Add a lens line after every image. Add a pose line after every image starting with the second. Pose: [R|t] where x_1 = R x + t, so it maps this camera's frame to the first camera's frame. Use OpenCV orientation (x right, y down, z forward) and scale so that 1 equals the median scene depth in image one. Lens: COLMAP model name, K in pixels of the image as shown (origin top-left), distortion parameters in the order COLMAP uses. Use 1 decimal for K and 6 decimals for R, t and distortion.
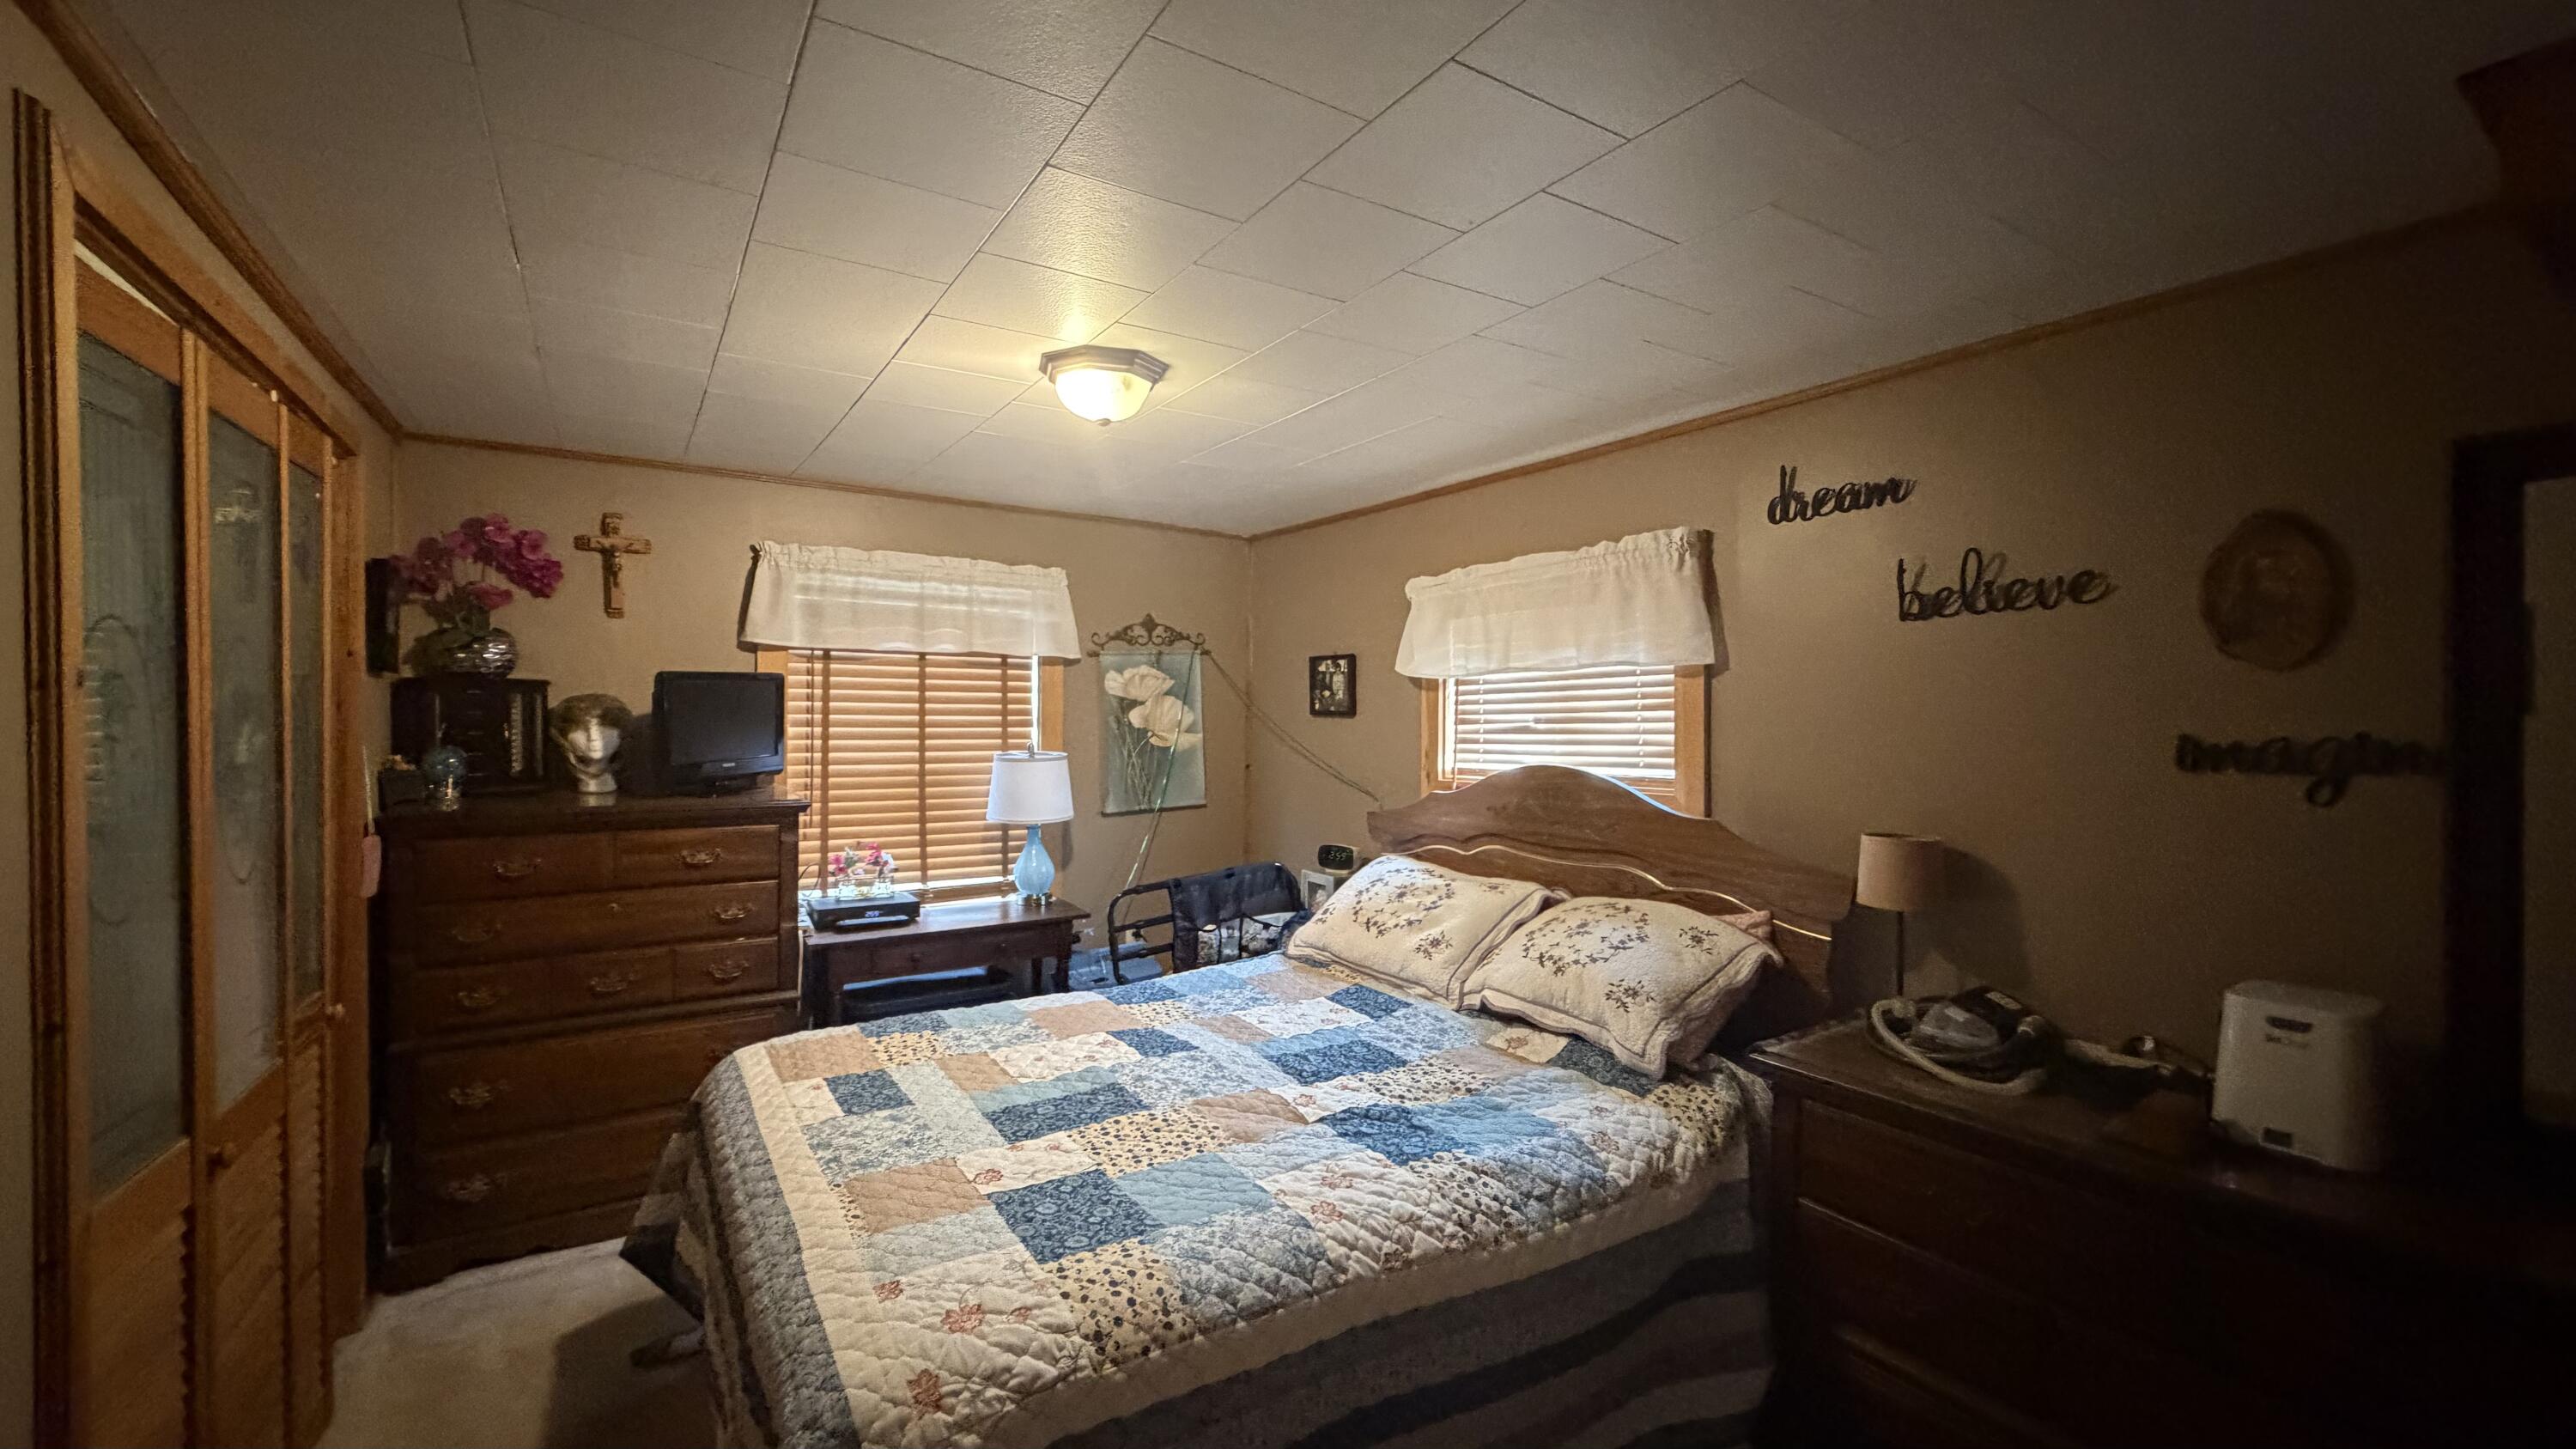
lens RADIAL K [[1024.0, 0, 1280.3], [0, 1024.0, 723.2], [0, 0, 1]] dist [0.000621, 0.000024]
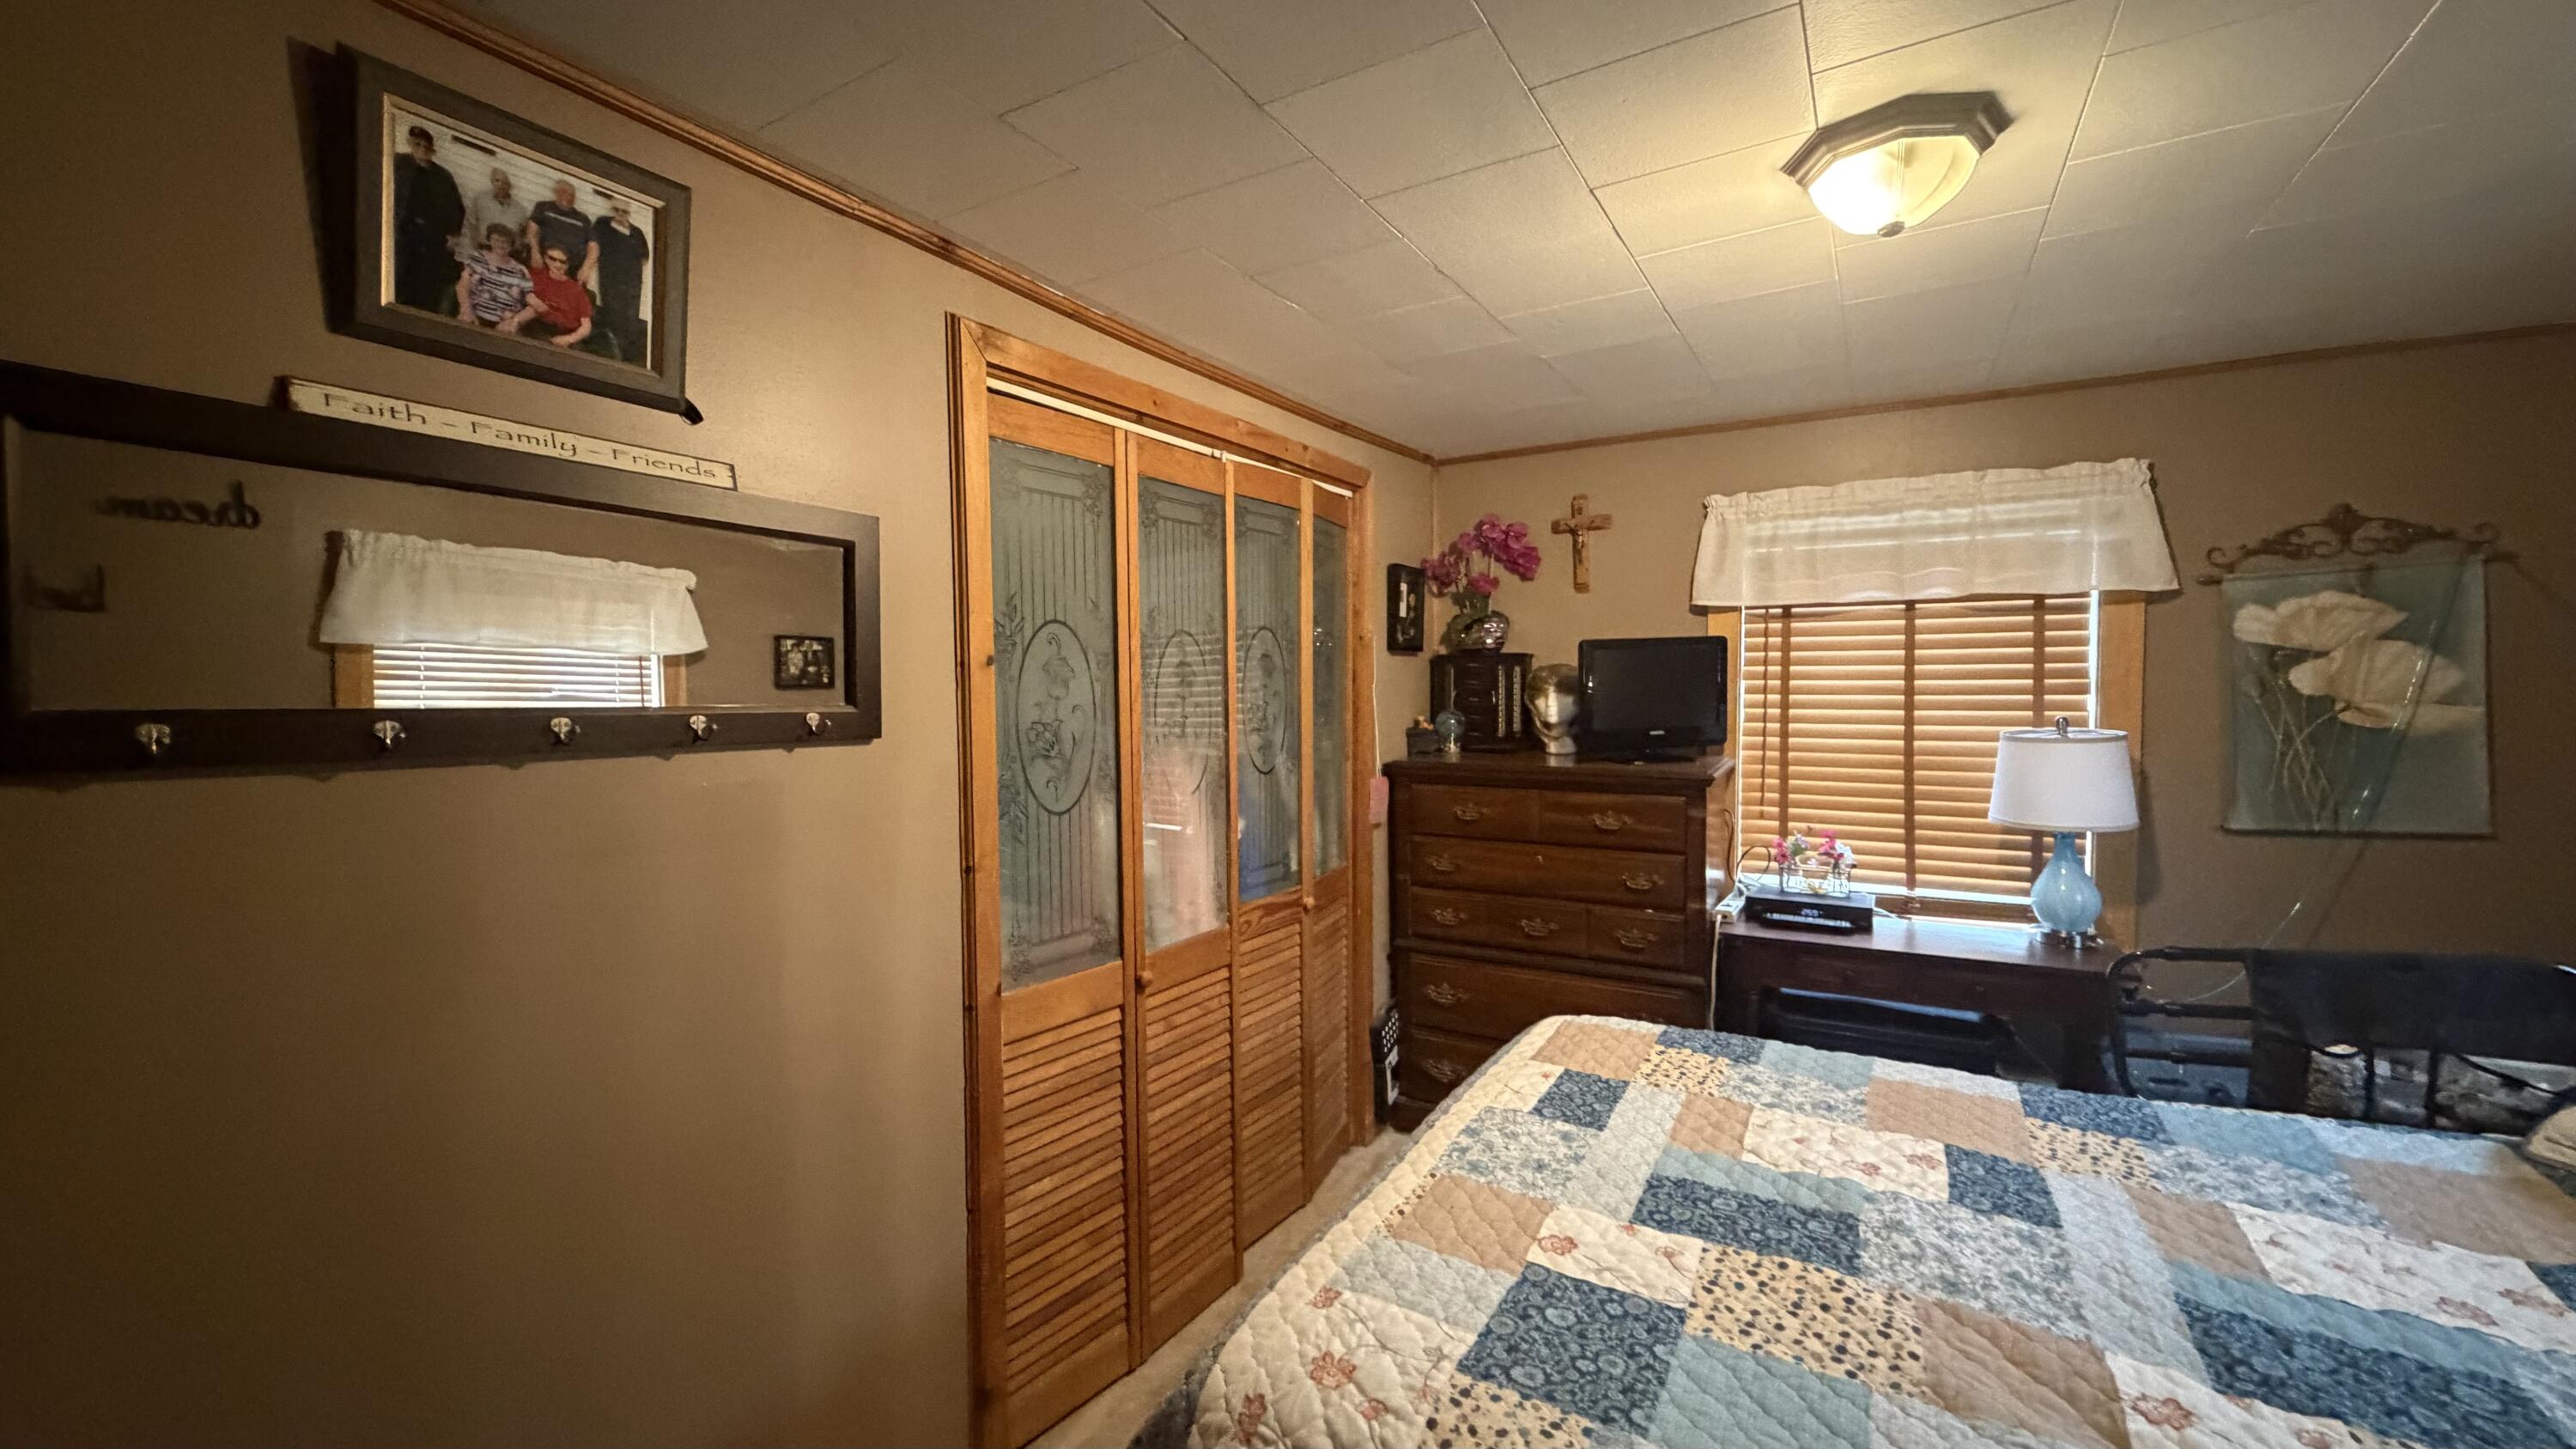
lens RADIAL K [[1024.0, 0, 1280.3], [0, 1024.0, 723.2], [0, 0, 1]] dist [0.000621, 0.000024]
pose [[0.442666, 0.022812, -0.896396, 0.192434], [0.002080, 0.999648, 0.026467, 0.005371], [0.896684, -0.013581, 0.442463, 0.260121]]
